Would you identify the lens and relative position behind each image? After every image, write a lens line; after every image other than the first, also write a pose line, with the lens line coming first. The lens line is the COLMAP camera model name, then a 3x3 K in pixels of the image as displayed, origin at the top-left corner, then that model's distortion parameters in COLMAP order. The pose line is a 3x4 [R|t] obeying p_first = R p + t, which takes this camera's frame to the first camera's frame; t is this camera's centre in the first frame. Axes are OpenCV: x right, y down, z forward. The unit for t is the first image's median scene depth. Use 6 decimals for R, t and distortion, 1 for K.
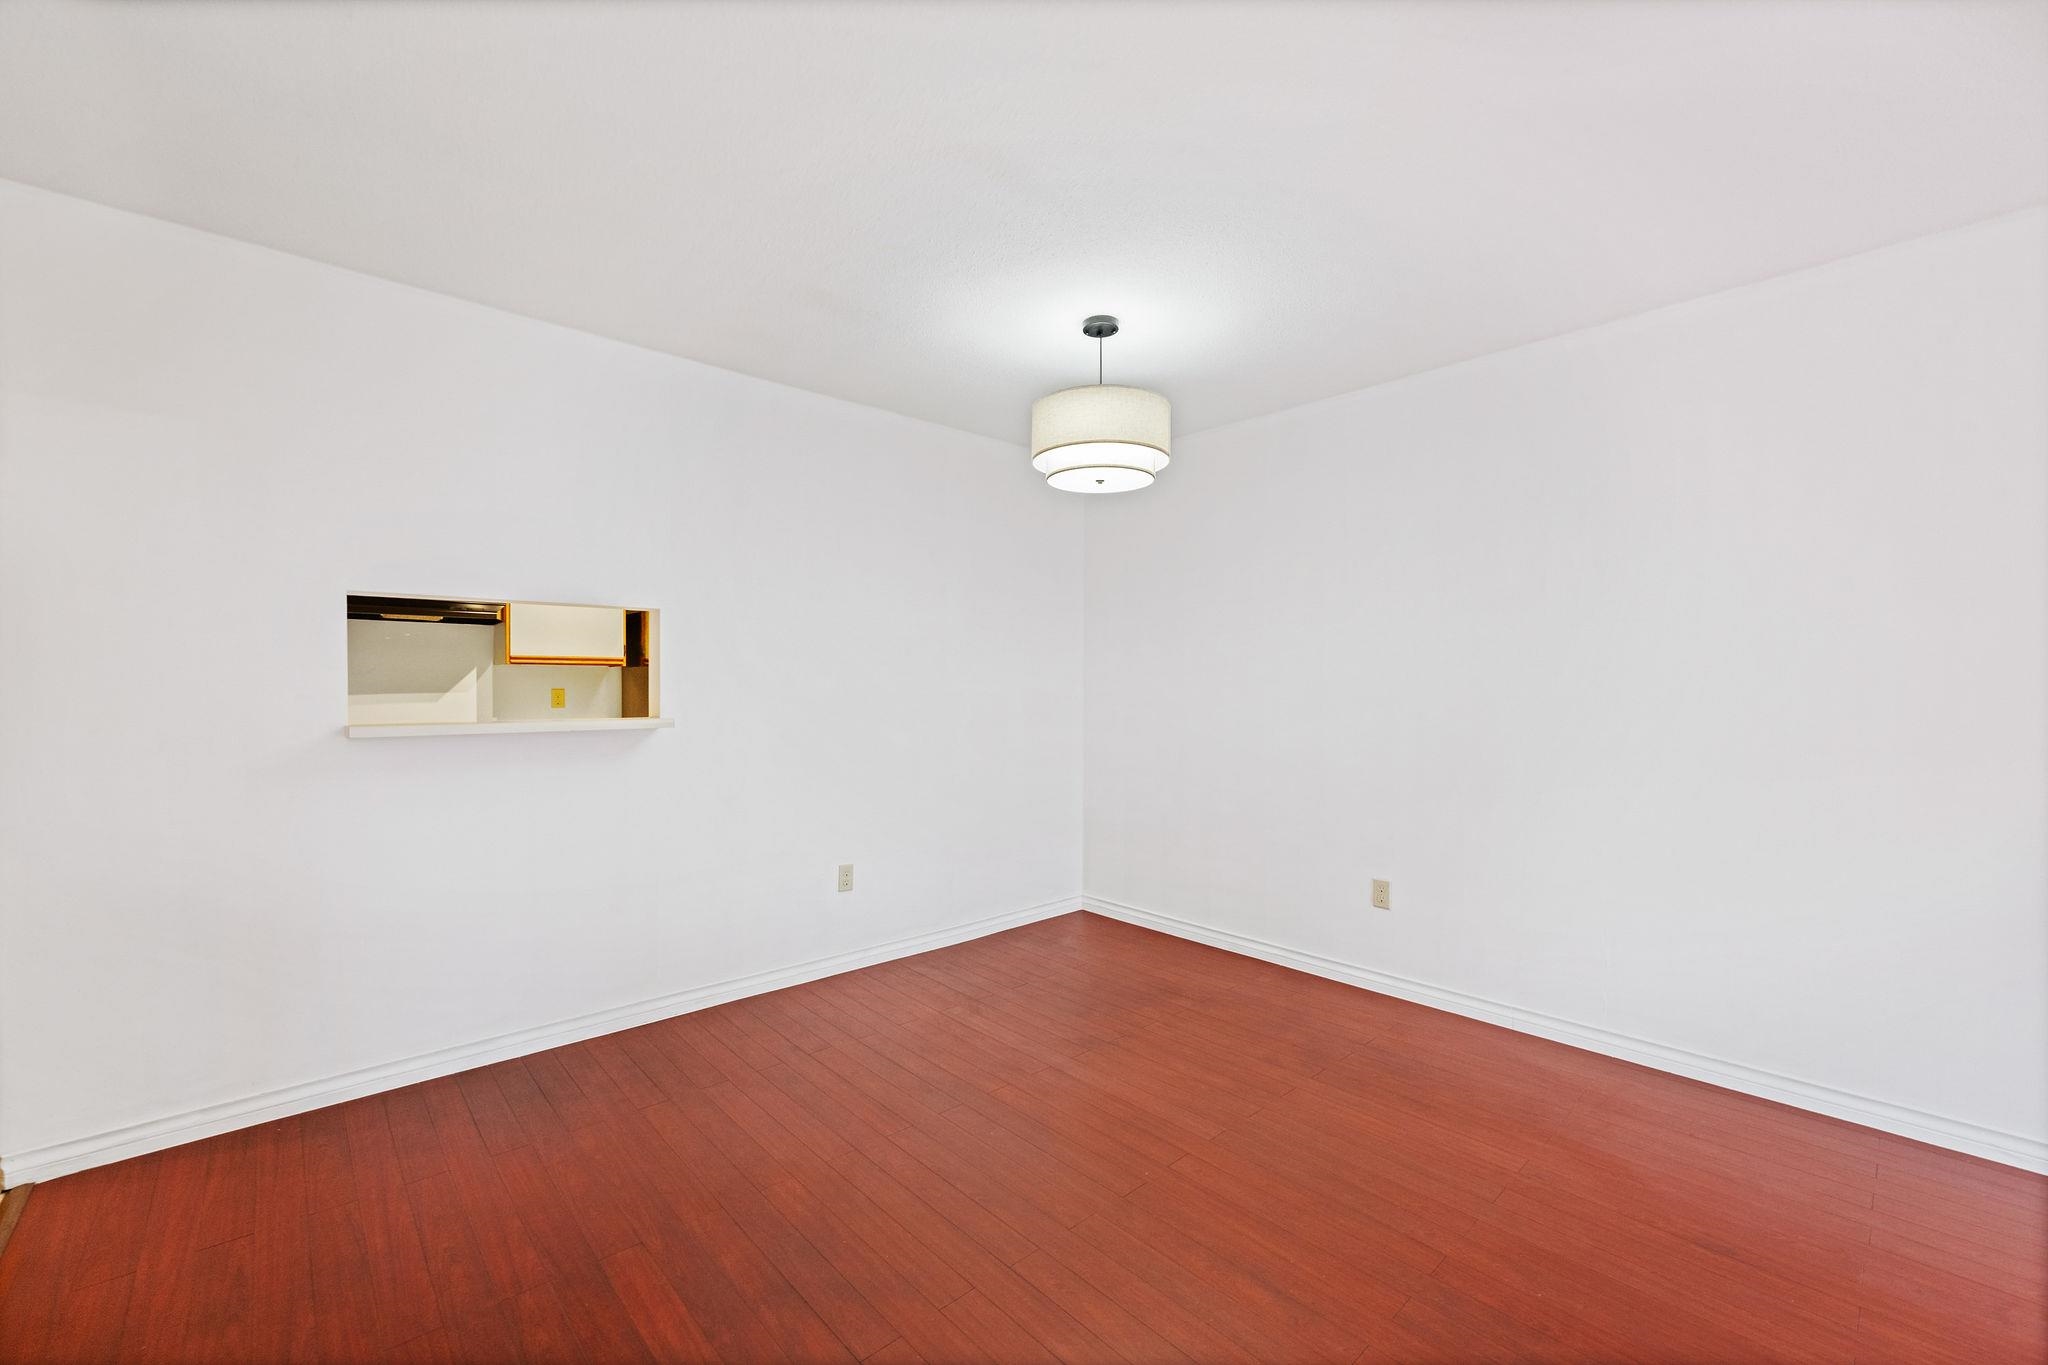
lens RADIAL K [[843.9, 0, 1024.0], [0, 843.9, 682.5], [0, 0, 1]] dist [0.003410, 0.000208]
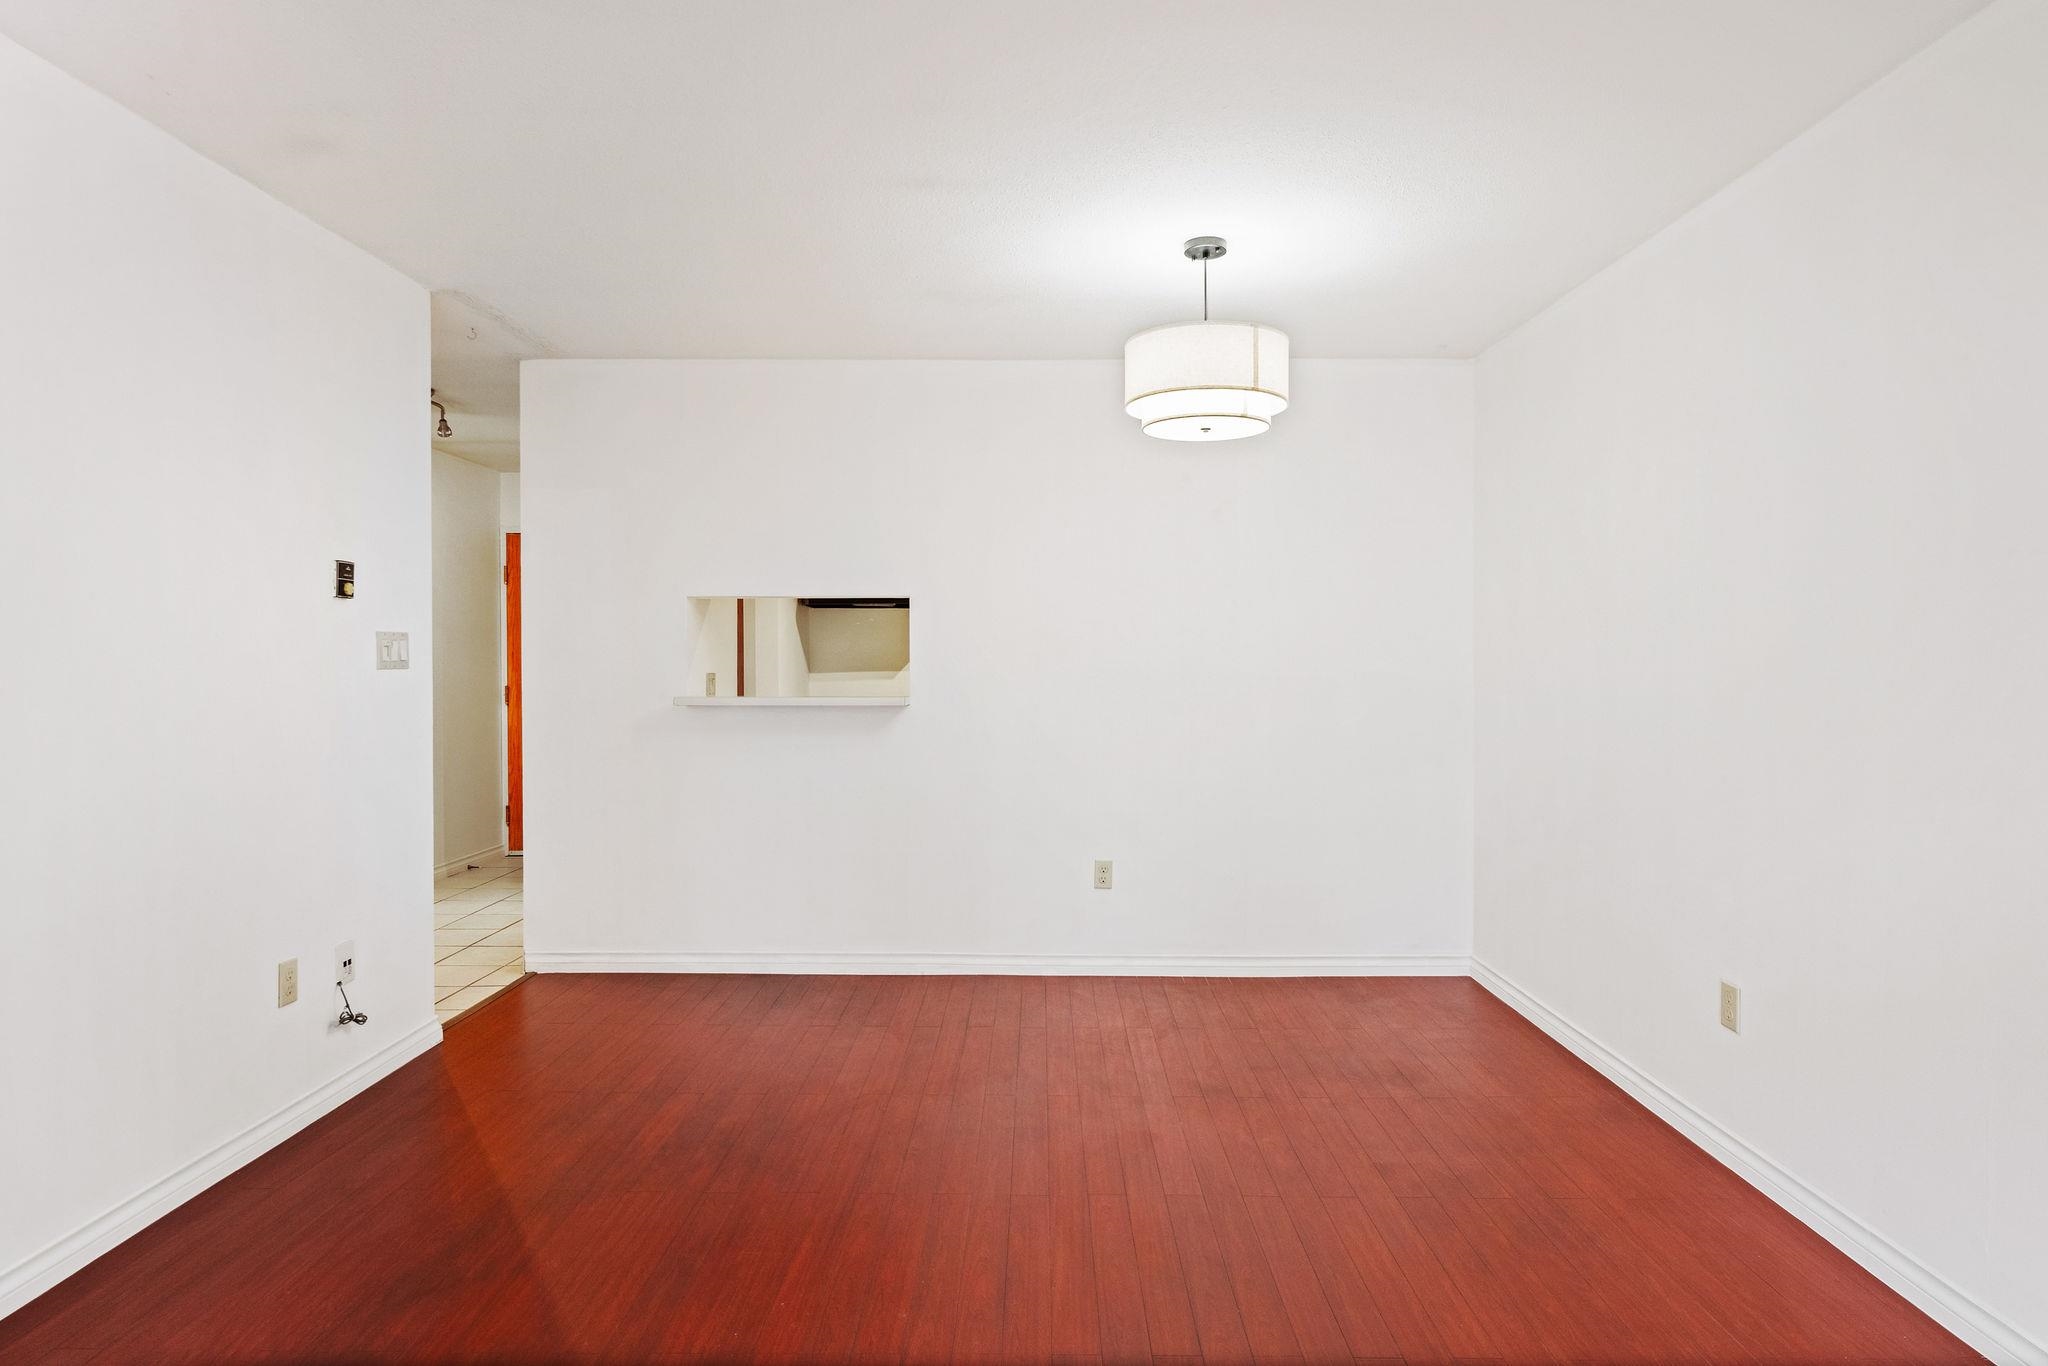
lens RADIAL K [[1129.7, 0, 1029.2], [0, 1129.7, 660.5], [0, 0, 1]] dist [-0.003702, -0.000521]
pose [[0.732832, 0.001479, -0.680408, 0.636344], [-0.001565, 0.999999, 0.000489, -0.004578], [0.680408, 0.000706, 0.732833, 0.040208]]
